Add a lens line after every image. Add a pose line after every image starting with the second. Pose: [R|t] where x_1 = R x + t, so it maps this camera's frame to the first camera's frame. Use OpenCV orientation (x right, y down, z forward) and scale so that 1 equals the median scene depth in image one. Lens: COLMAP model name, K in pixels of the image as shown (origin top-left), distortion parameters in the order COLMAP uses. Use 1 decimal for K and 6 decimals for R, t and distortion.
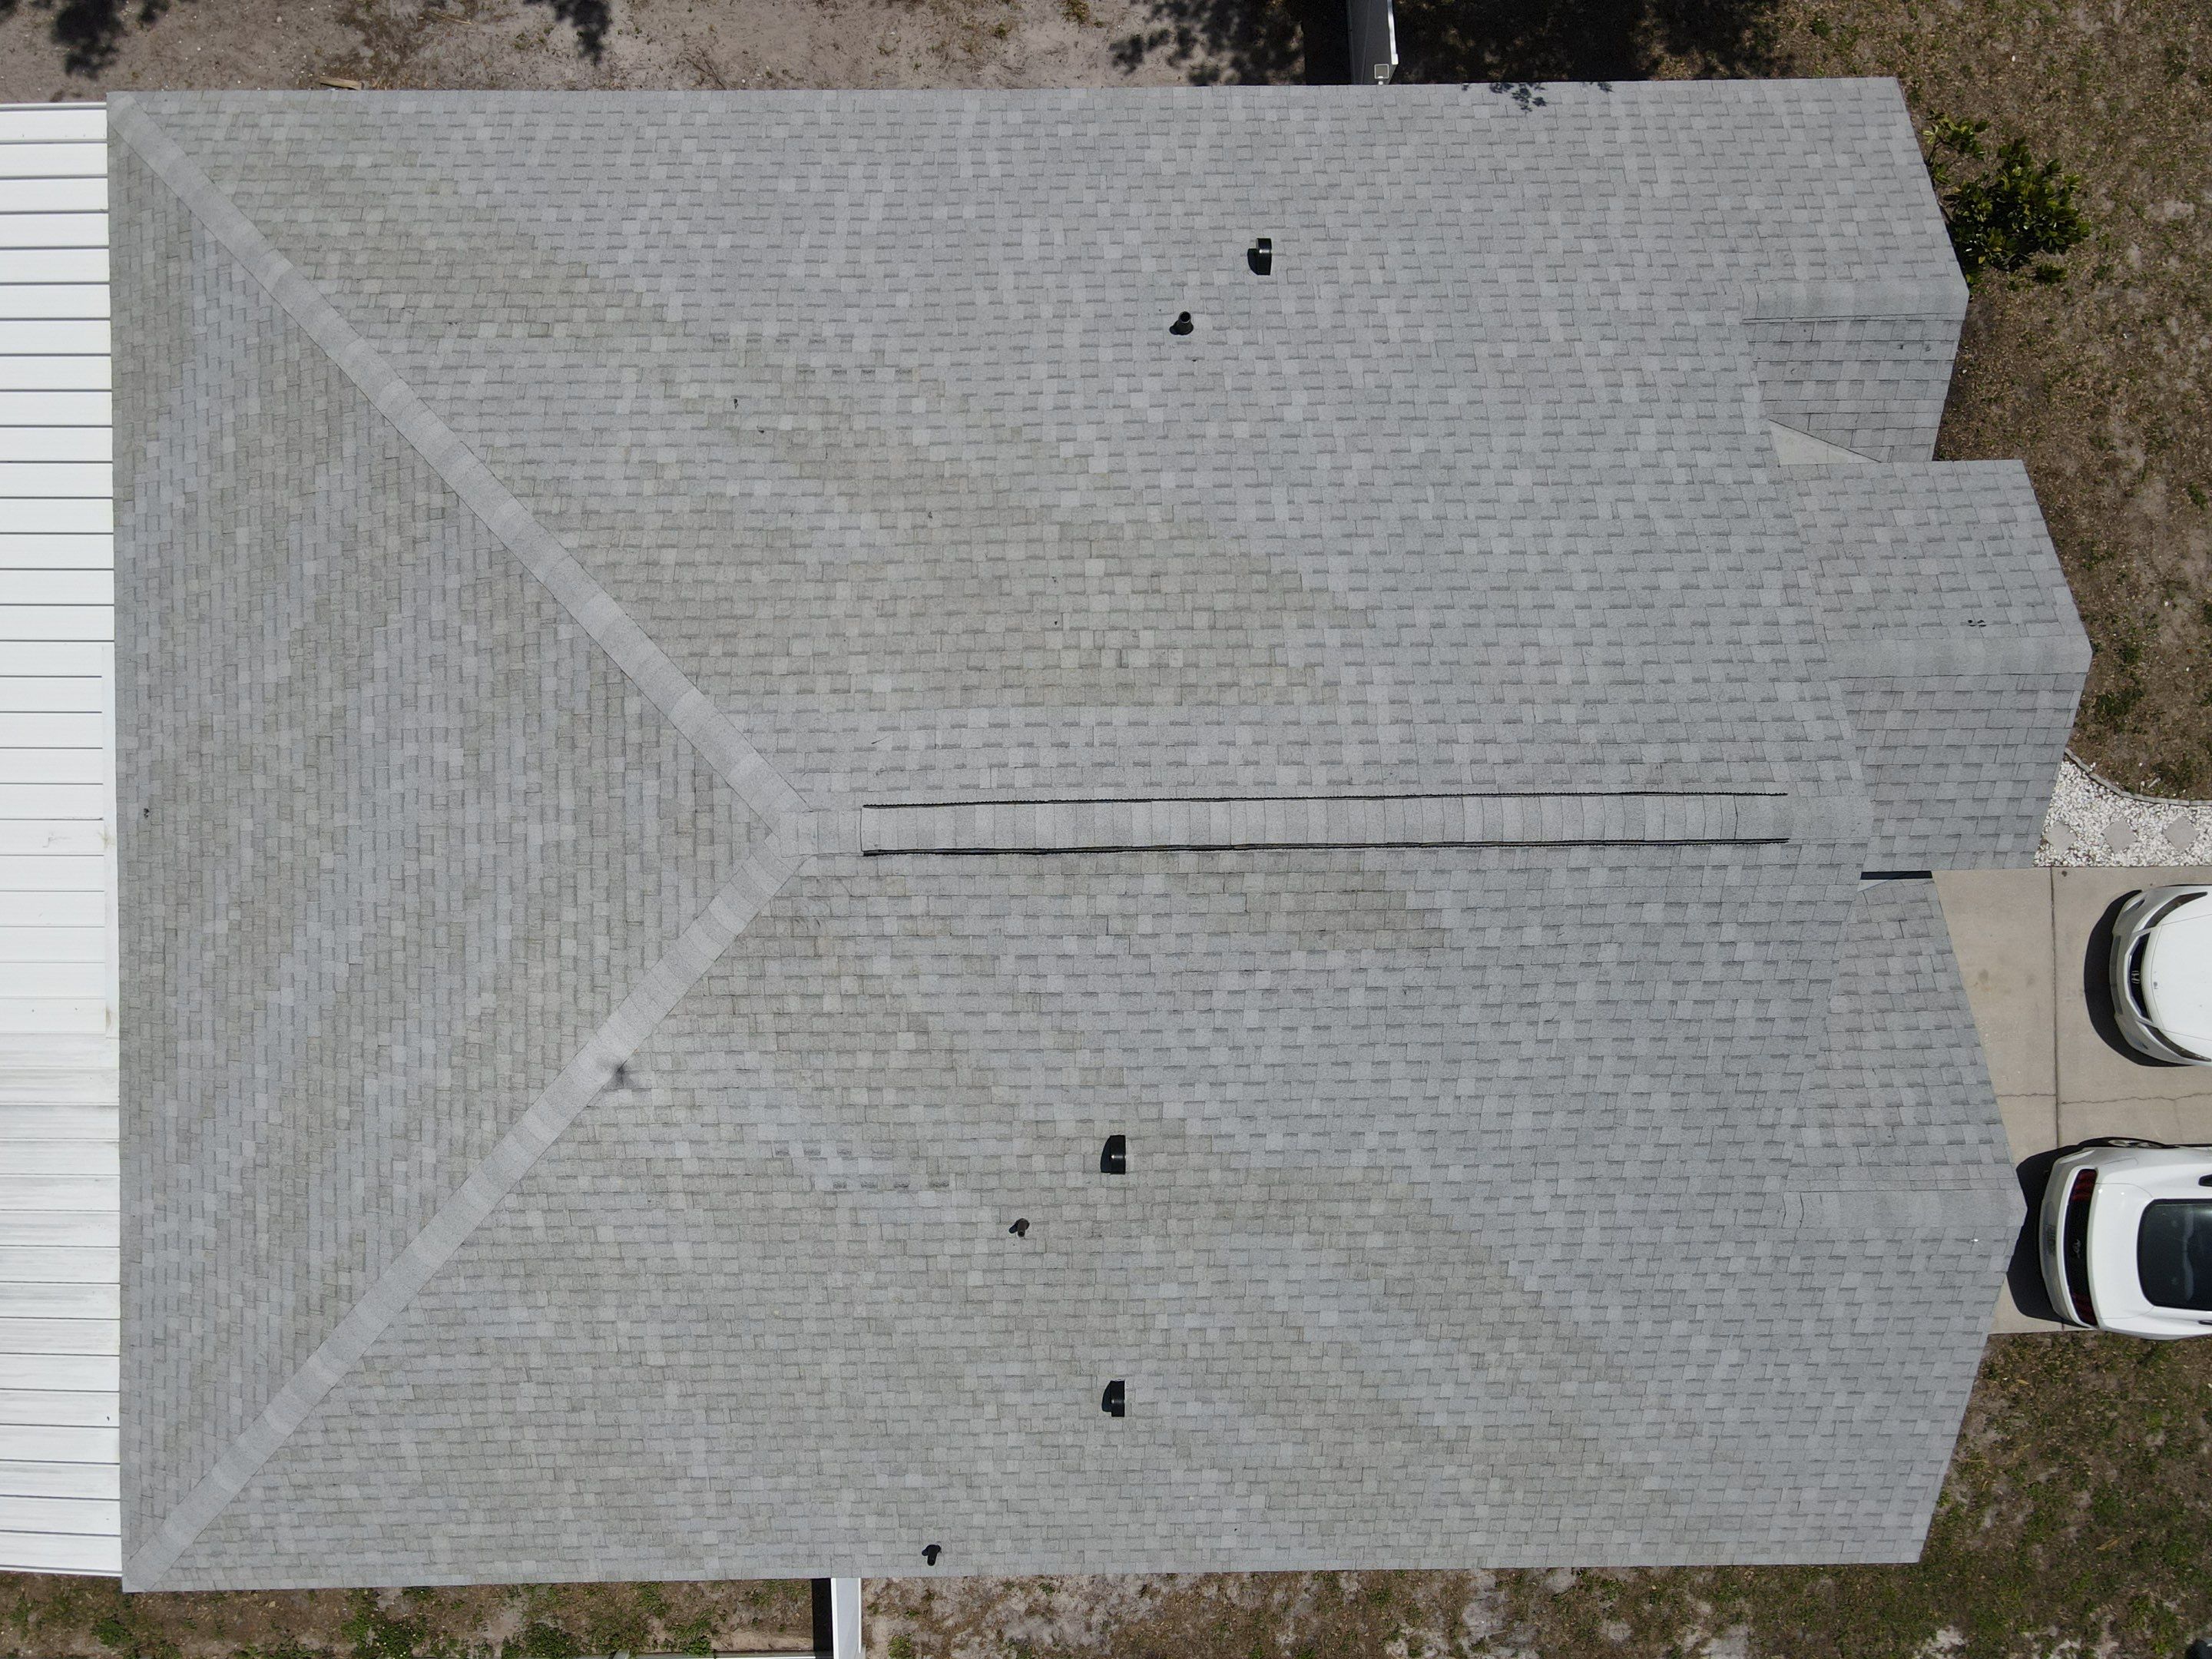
lens RADIAL K [[1616.8, 0, 1096.1], [0, 1616.8, 826.4], [0, 0, 1]] dist [0.011871, 0.001834]
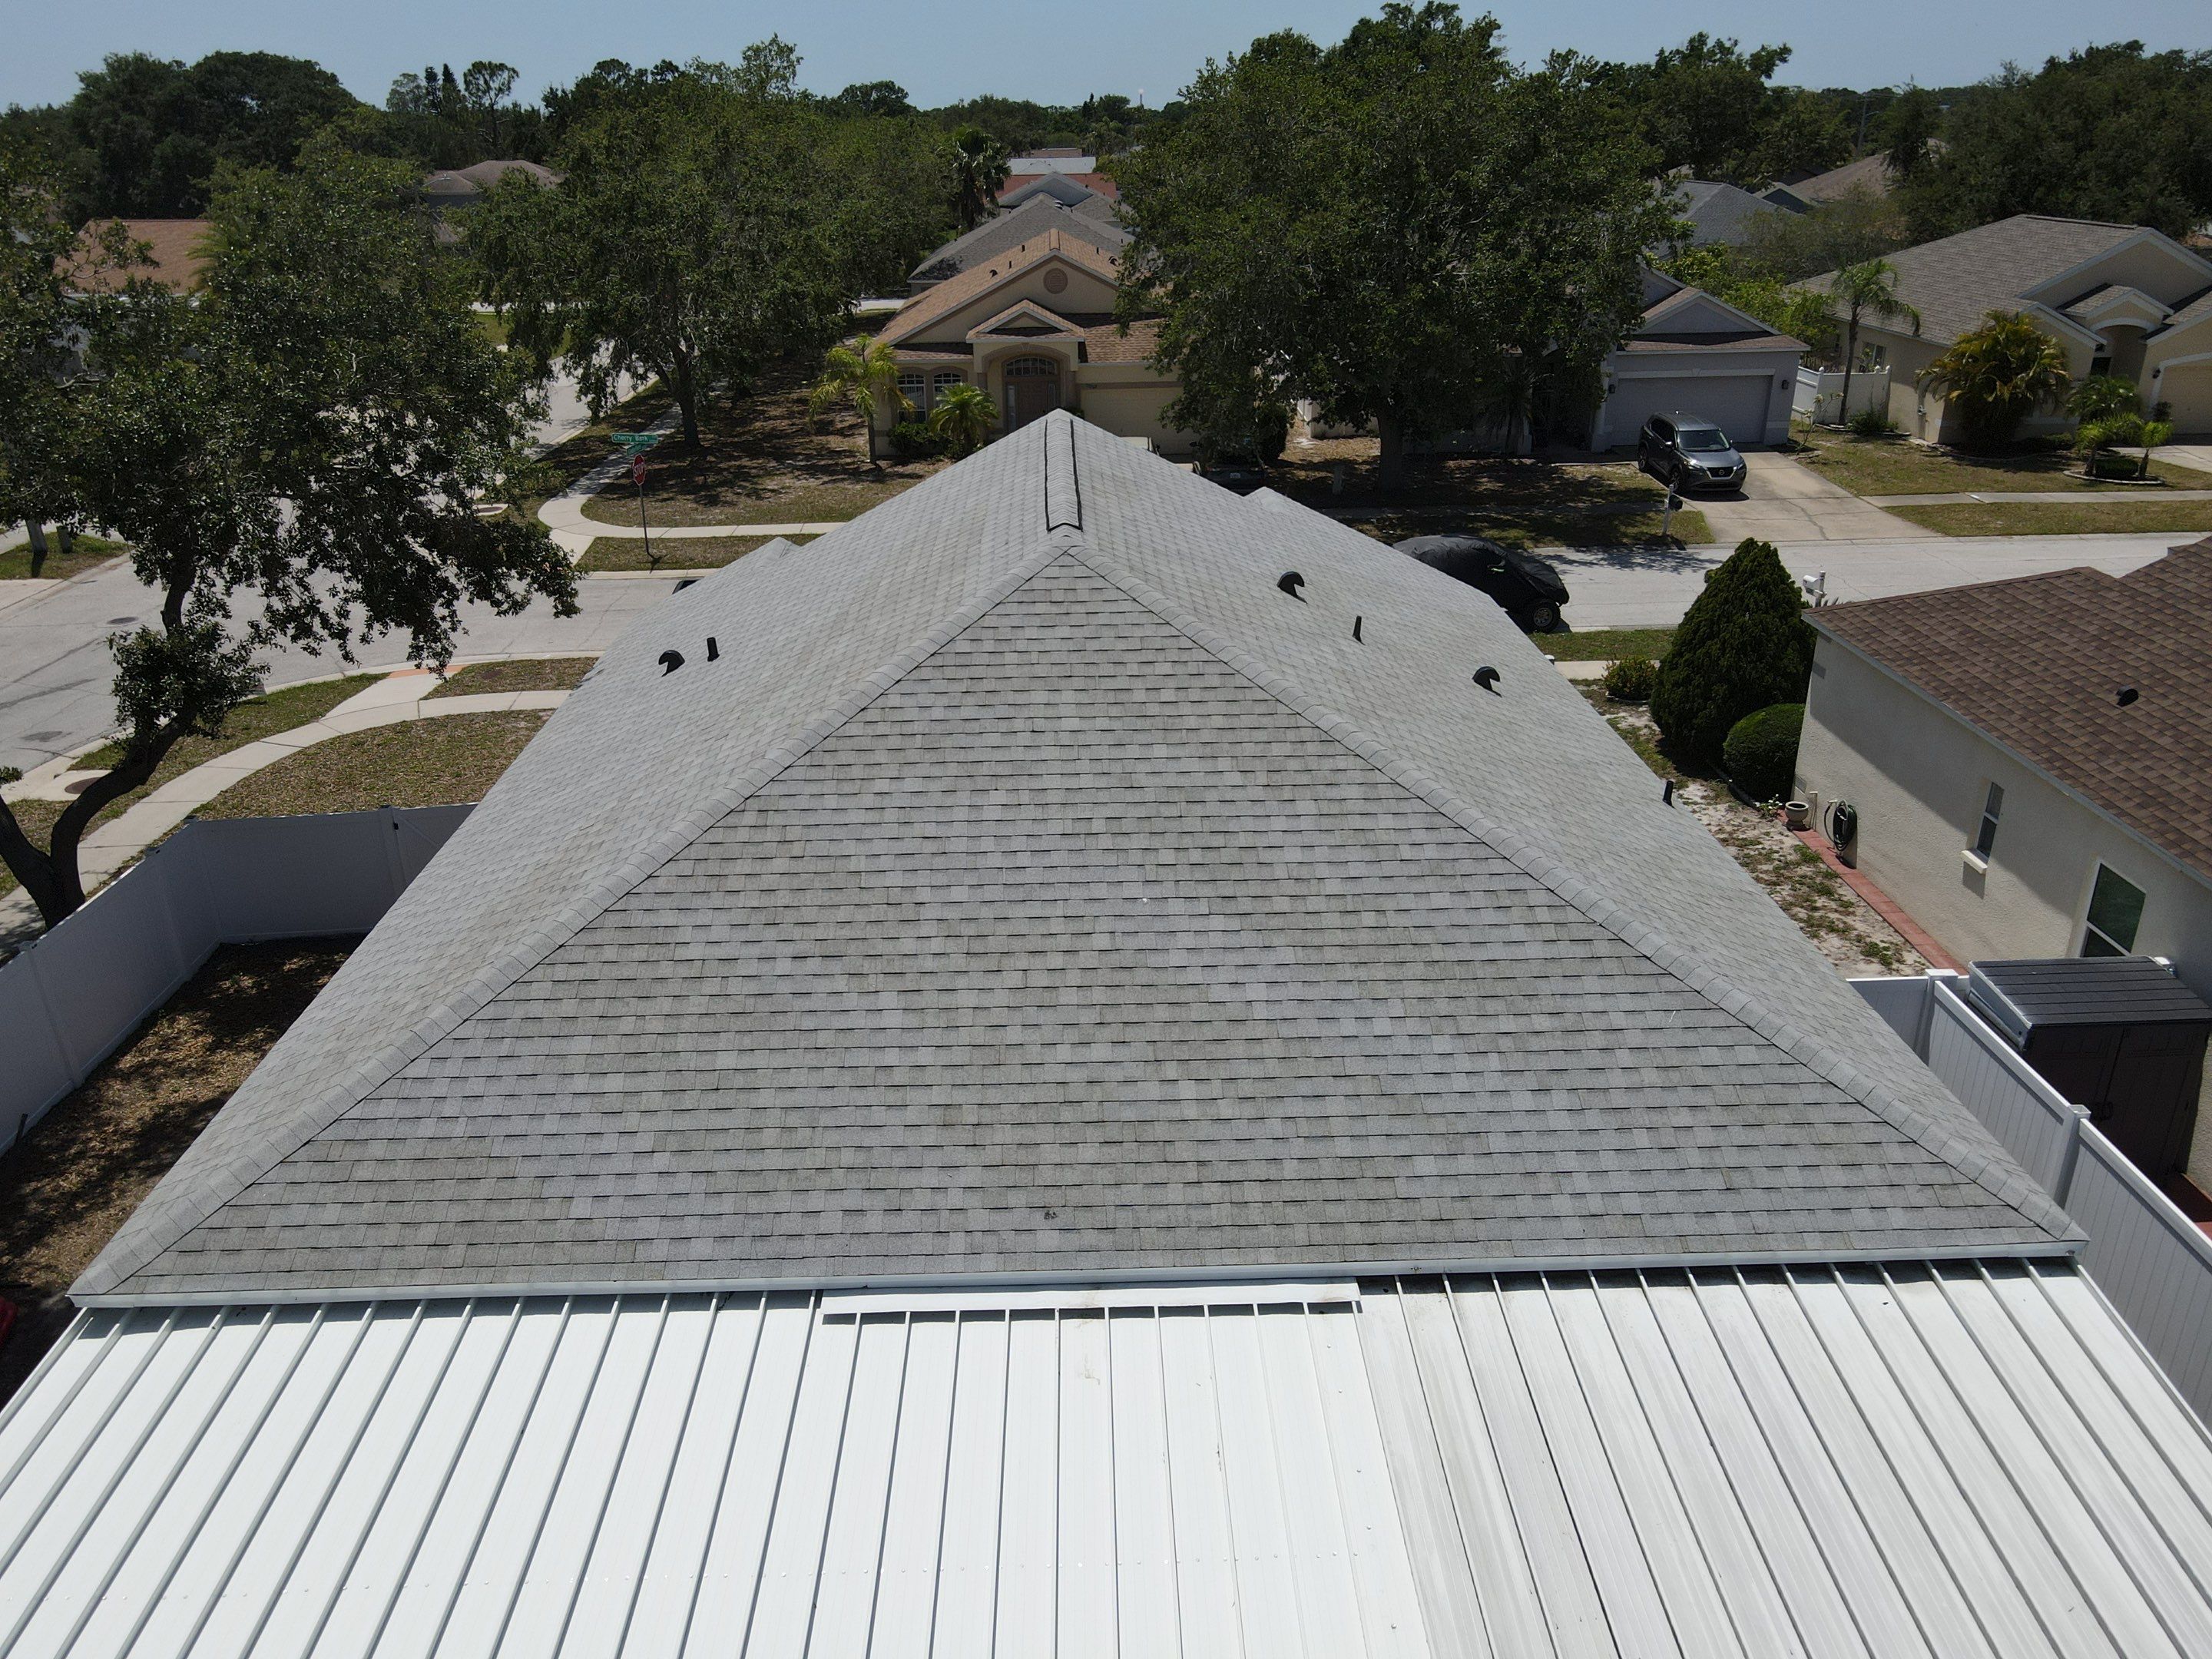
lens RADIAL K [[1616.8, 0, 1077.1], [0, 1616.8, 838.2], [0, 0, 1]] dist [0.011871, 0.001834]
pose [[-0.006596, -0.413940, 0.910280, -1.316697], [0.999911, -0.013257, 0.001216, 0.006563], [0.011564, 0.910207, 0.413991, 0.572056]]
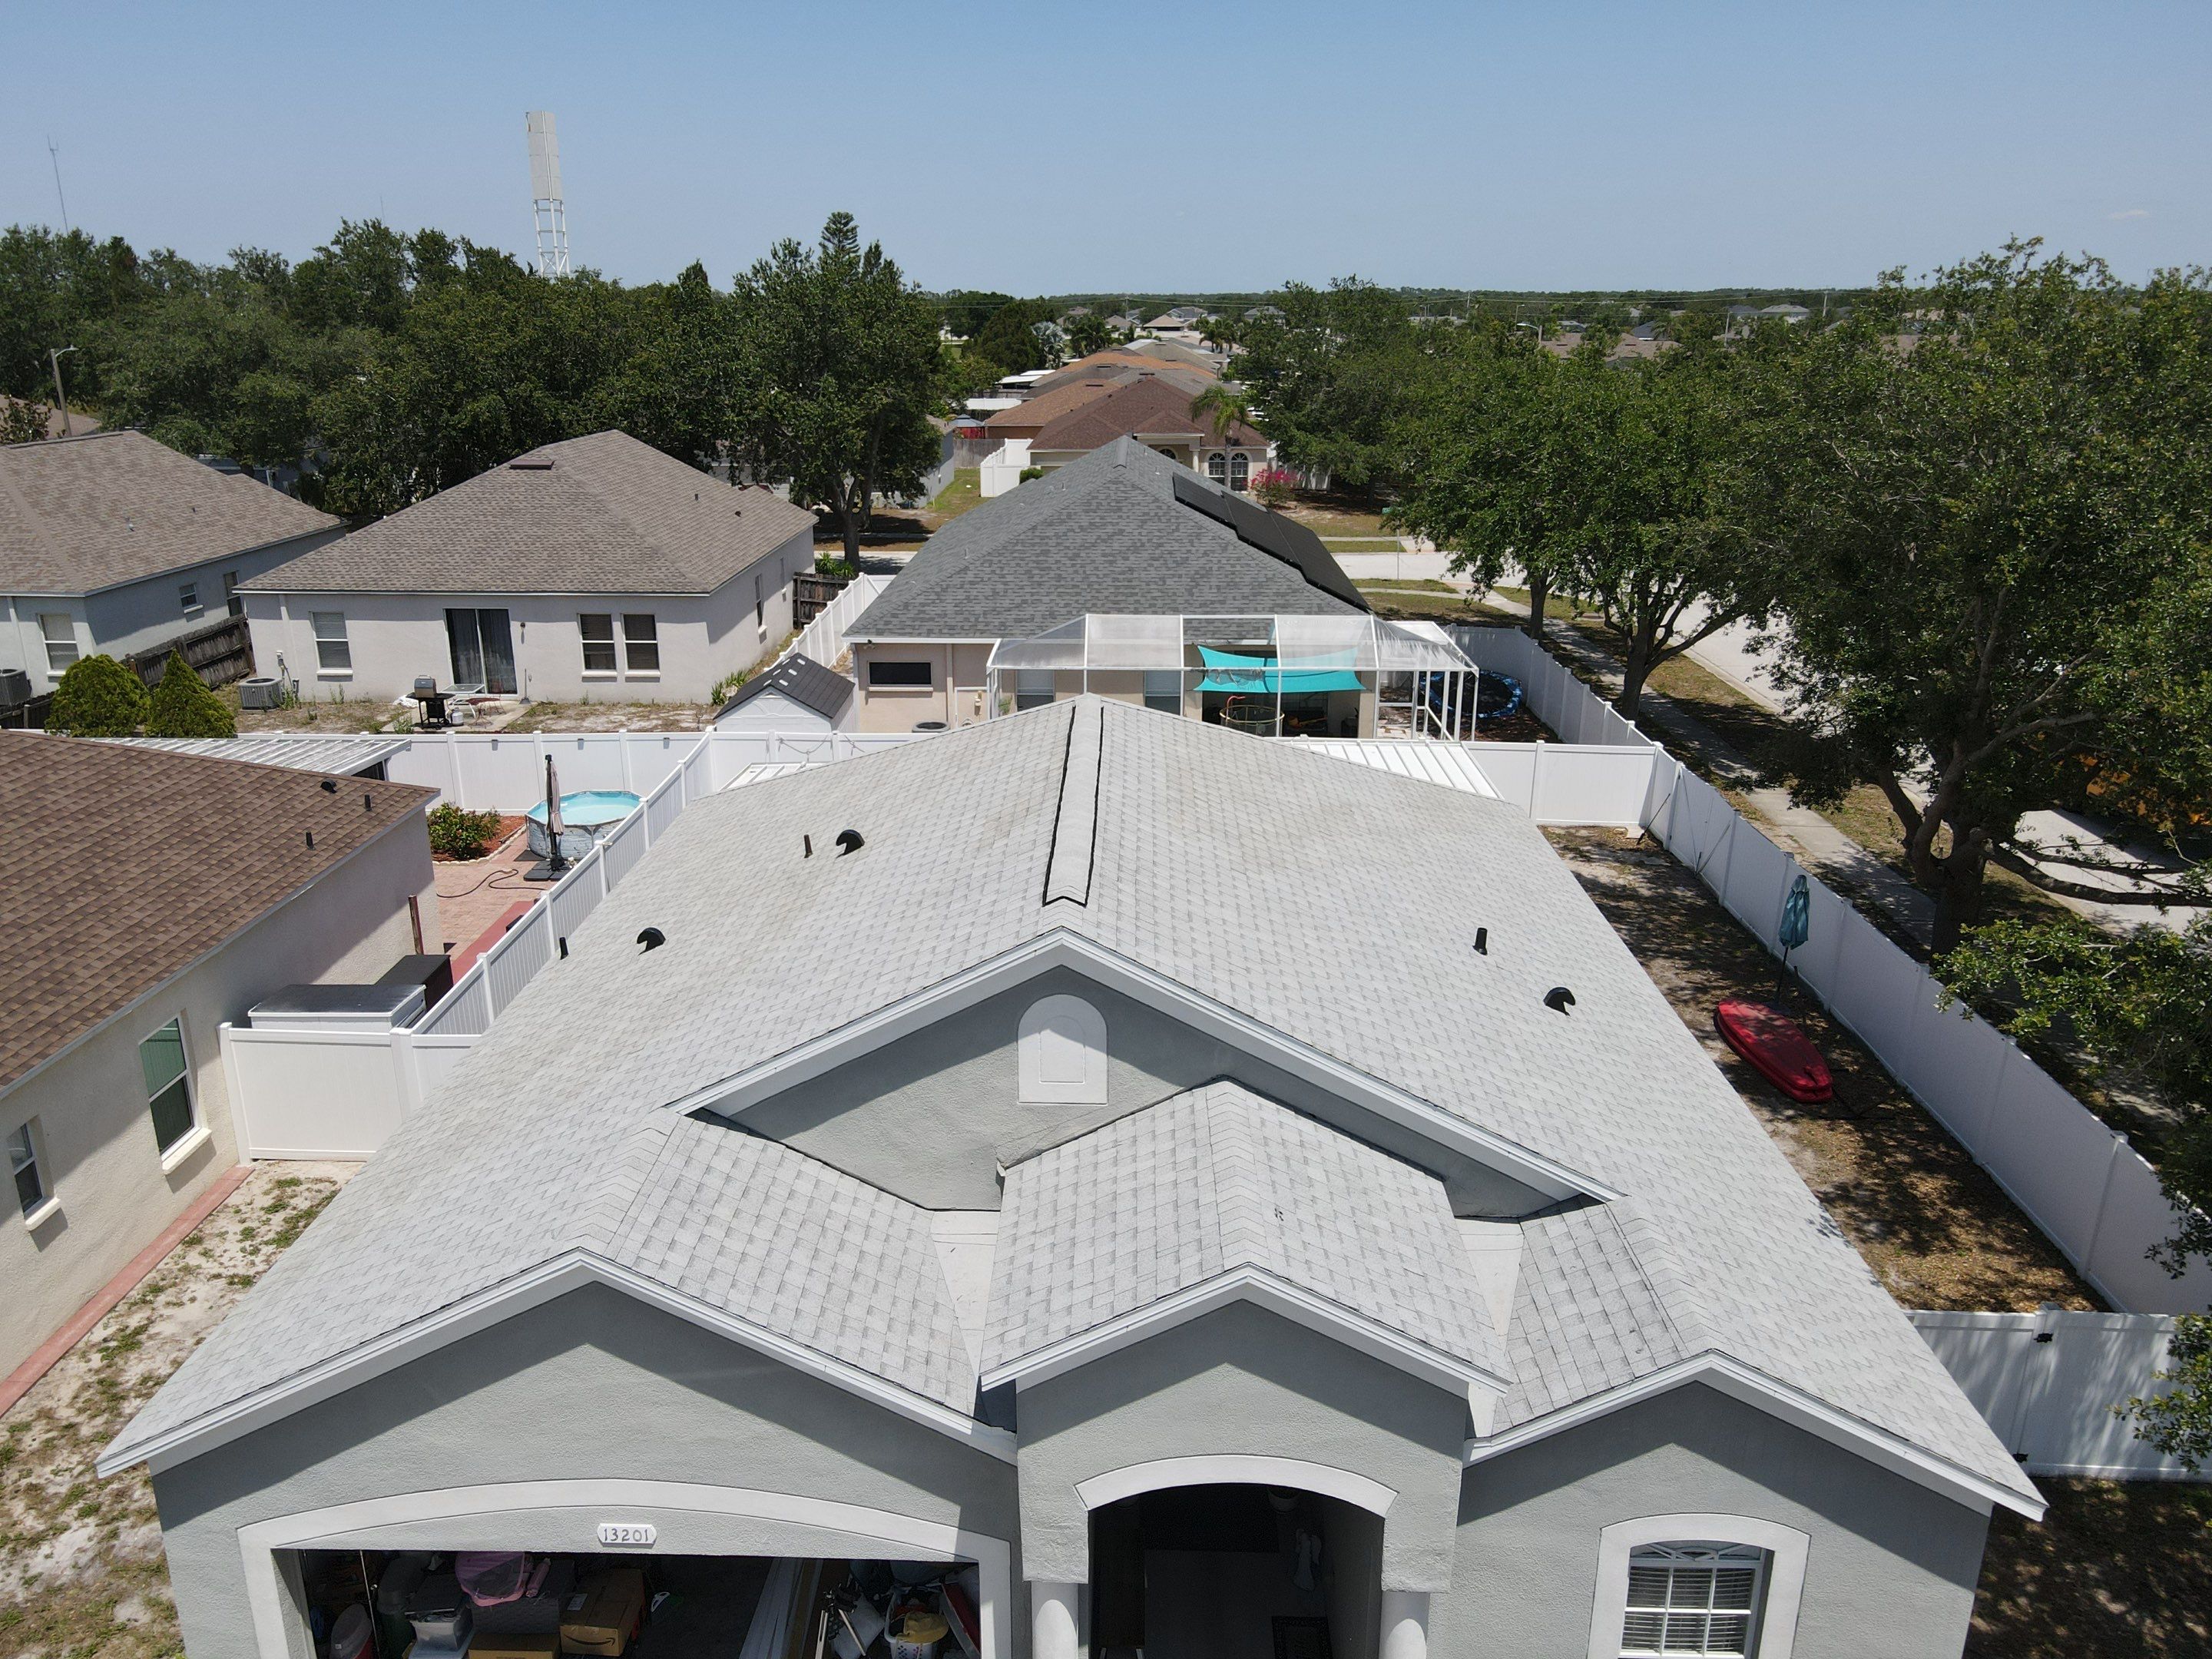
lens RADIAL K [[1616.8, 0, 1090.9], [0, 1616.8, 829.0], [0, 0, 1]] dist [0.011871, 0.001834]
pose [[-0.035958, 0.297507, -0.954042, 1.273611], [-0.999325, -0.003525, 0.036566, -0.059171], [0.007515, 0.954713, 0.297433, 0.537297]]
